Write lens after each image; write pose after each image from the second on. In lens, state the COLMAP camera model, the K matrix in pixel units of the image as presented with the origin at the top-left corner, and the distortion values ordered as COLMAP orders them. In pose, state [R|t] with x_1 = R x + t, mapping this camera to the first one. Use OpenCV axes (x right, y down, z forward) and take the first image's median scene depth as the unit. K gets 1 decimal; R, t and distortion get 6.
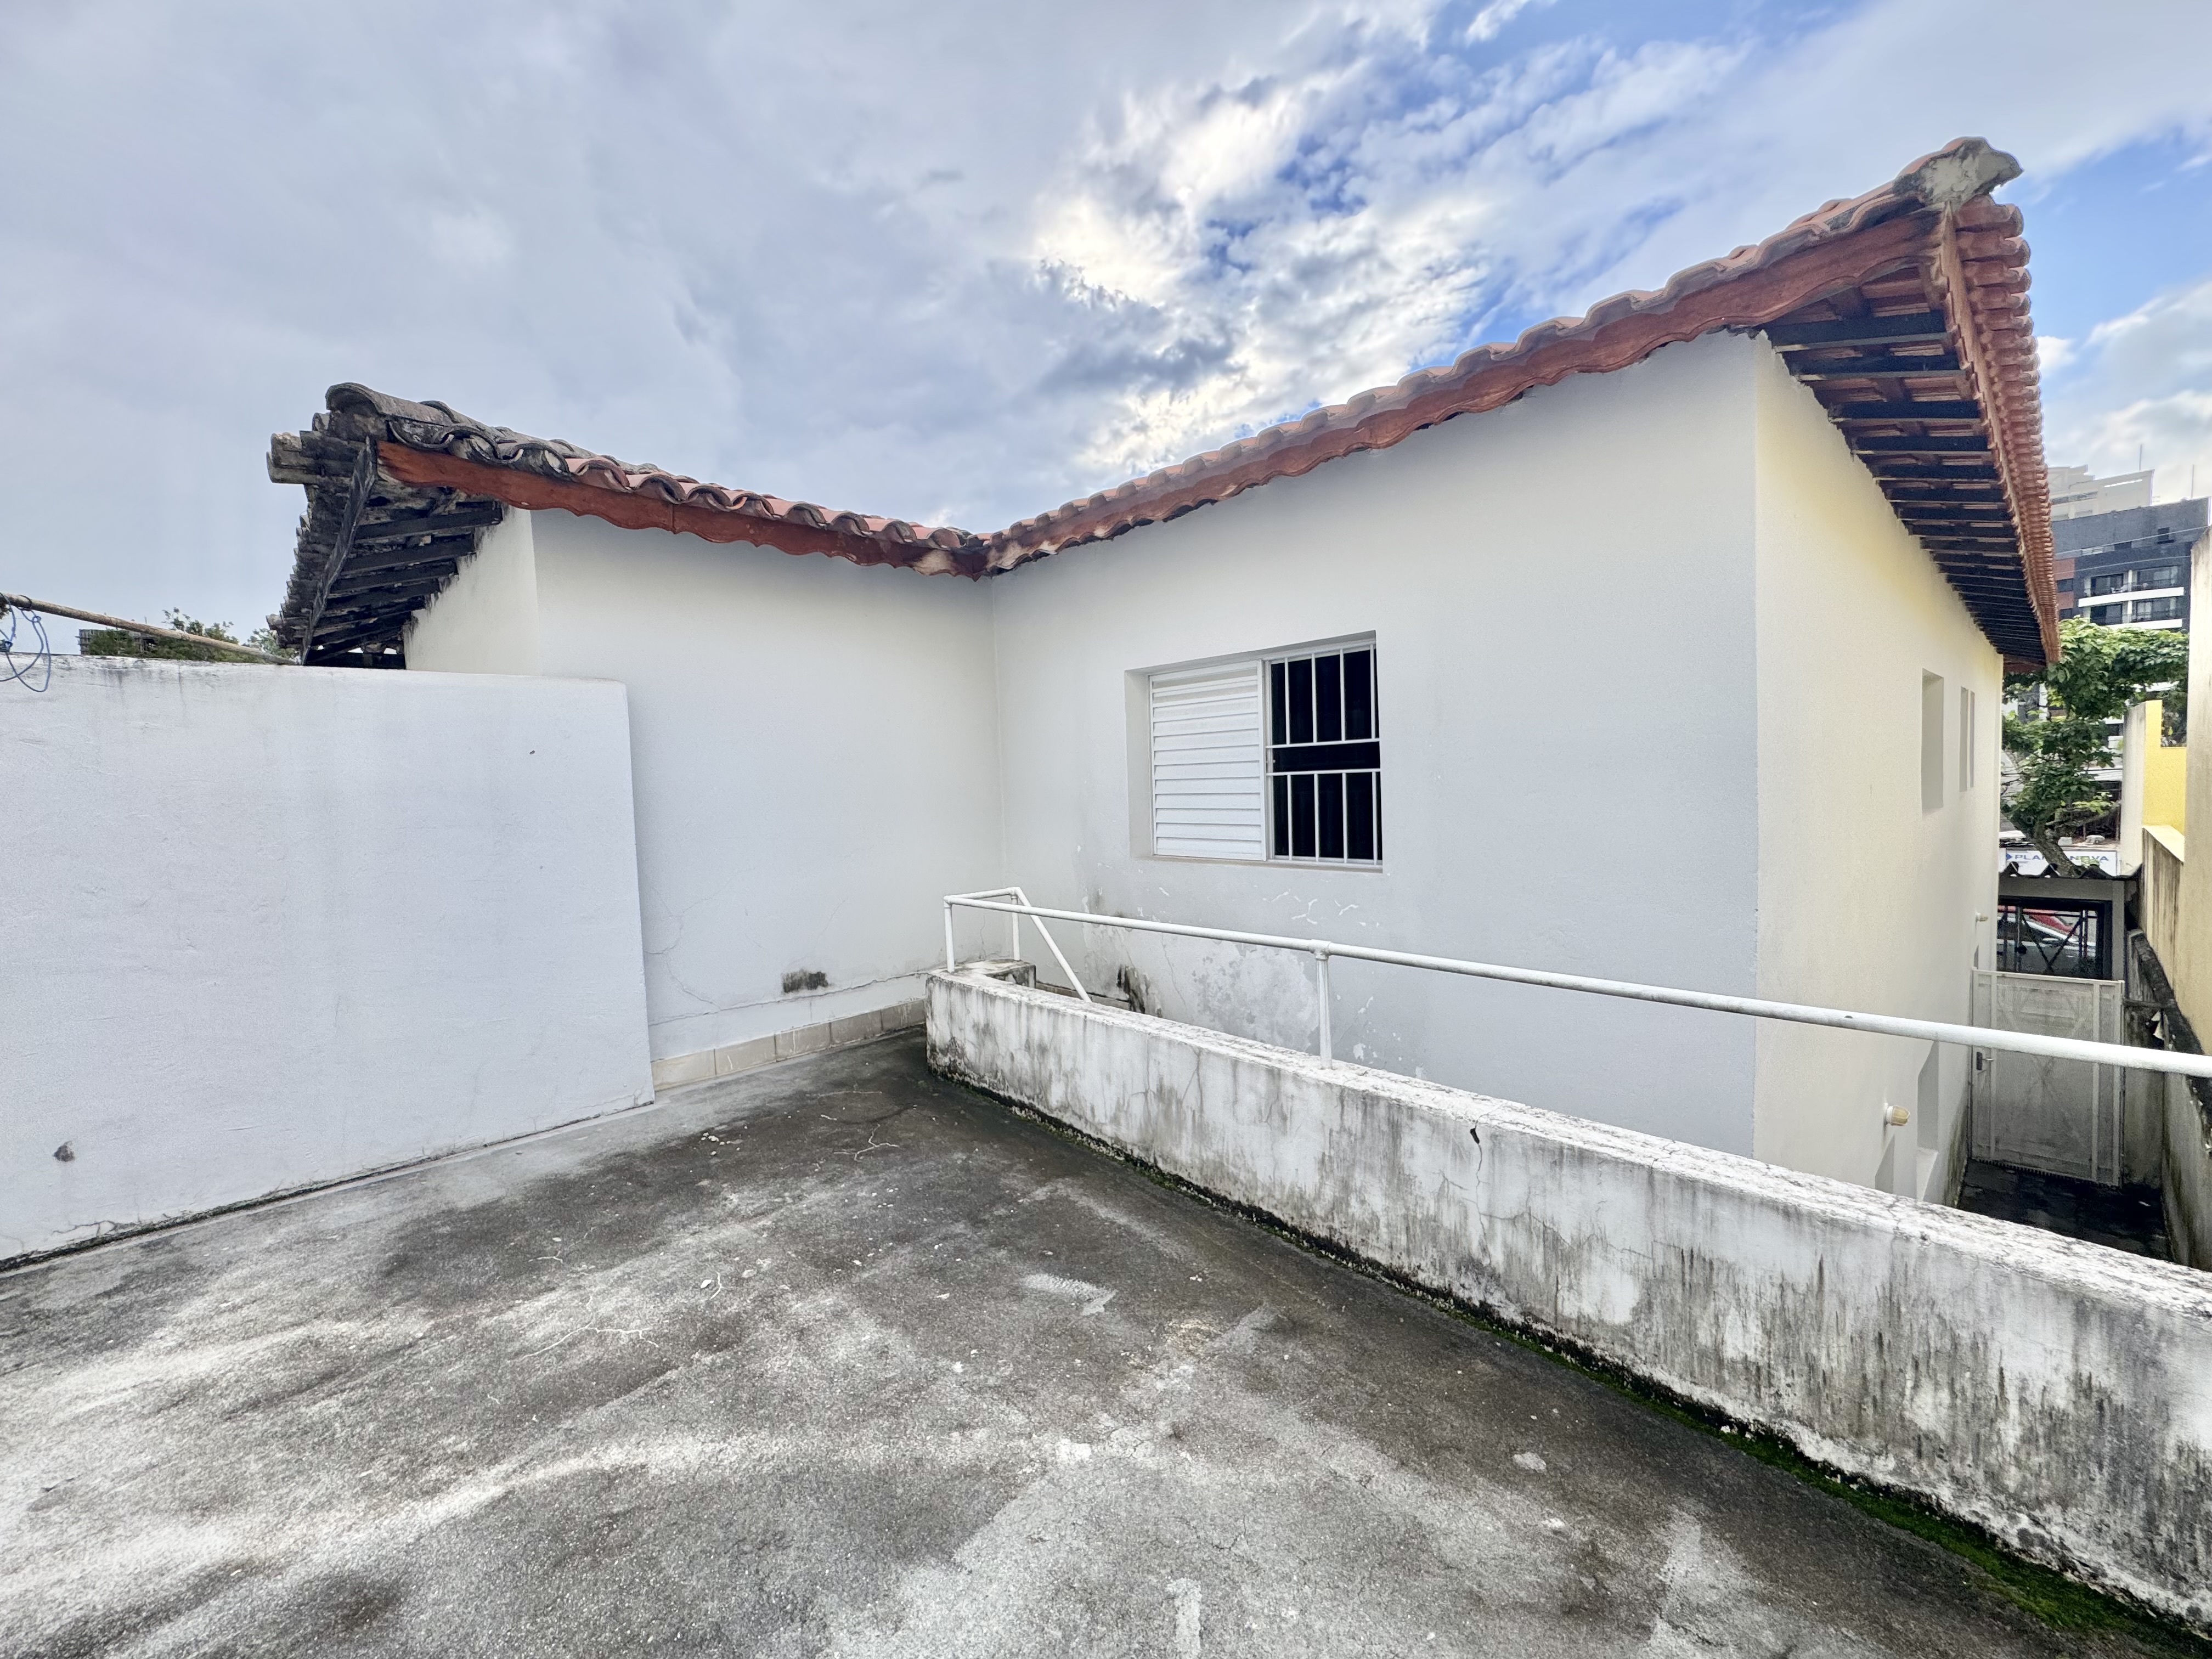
lens RADIAL K [[882.7, 0, 1105.2], [0, 882.7, 825.8], [0, 0, 1]] dist [-0.002553, 0.000256]
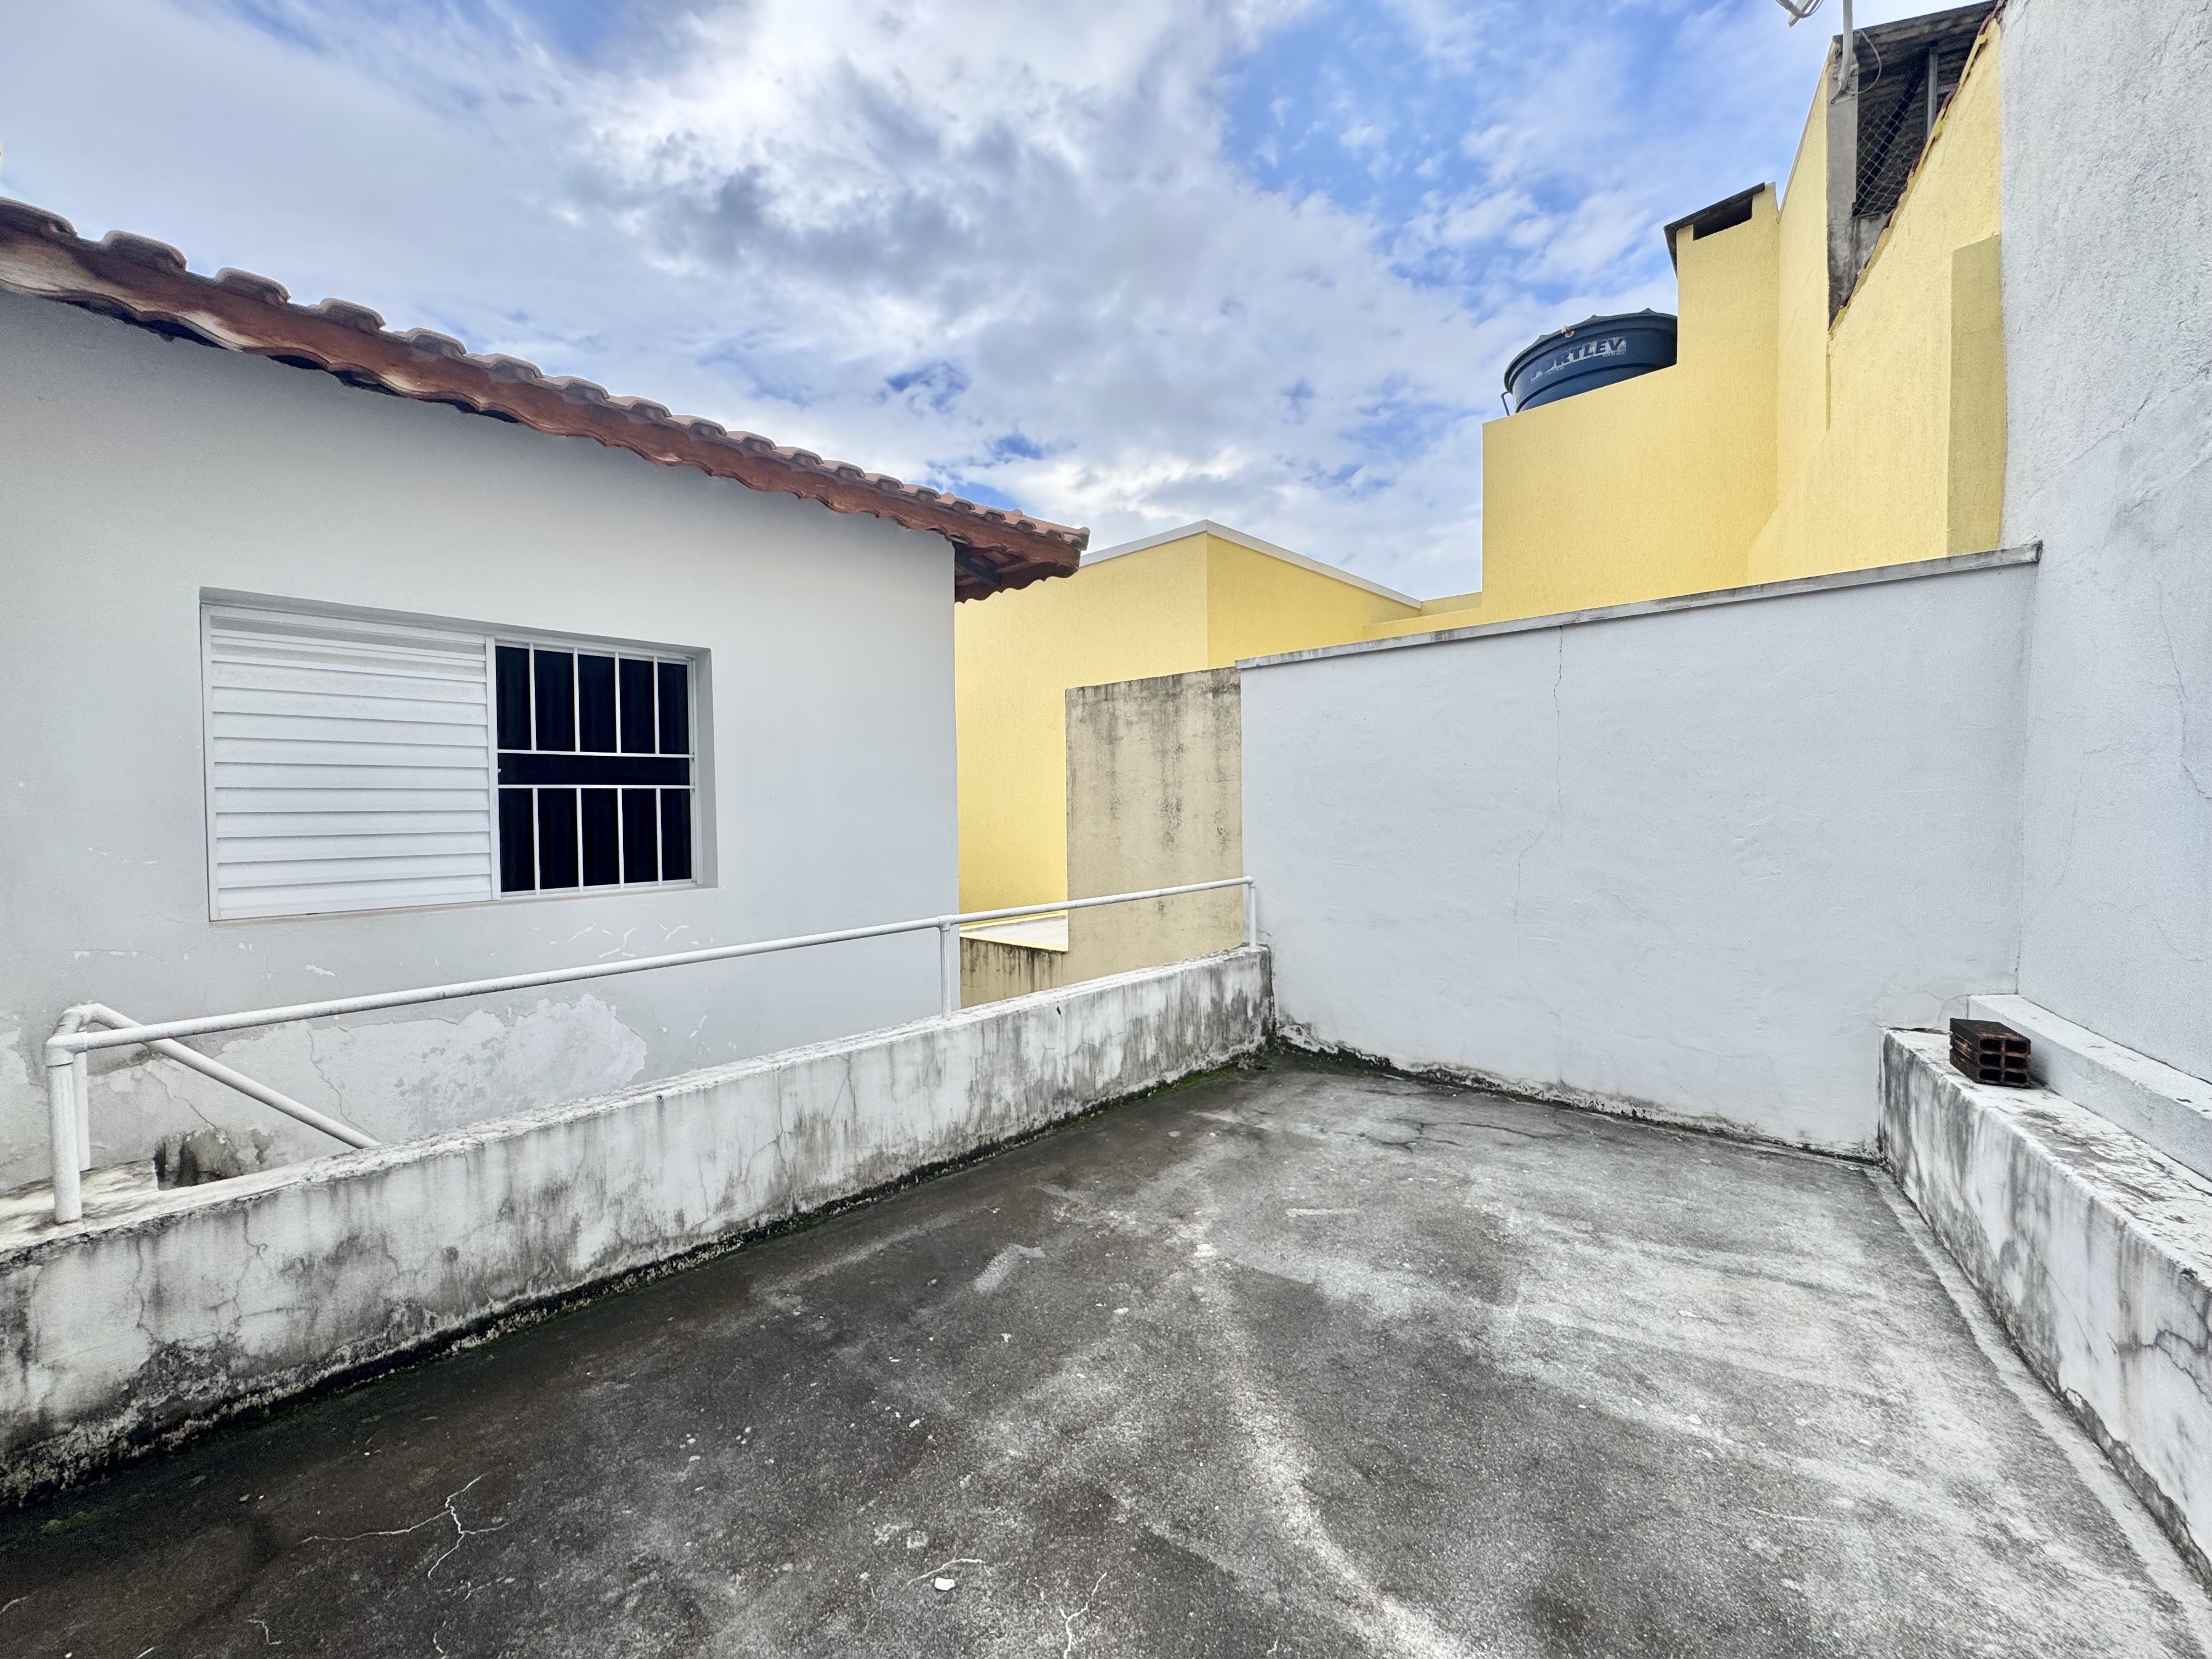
lens RADIAL K [[882.7, 0, 1105.2], [0, 882.7, 825.8], [0, 0, 1]] dist [-0.002553, 0.000256]
pose [[-0.082598, 0.014373, 0.996479, -0.938864], [0.069615, 0.997537, -0.008618, 0.028843], [-0.994149, 0.068658, -0.083395, 0.812557]]
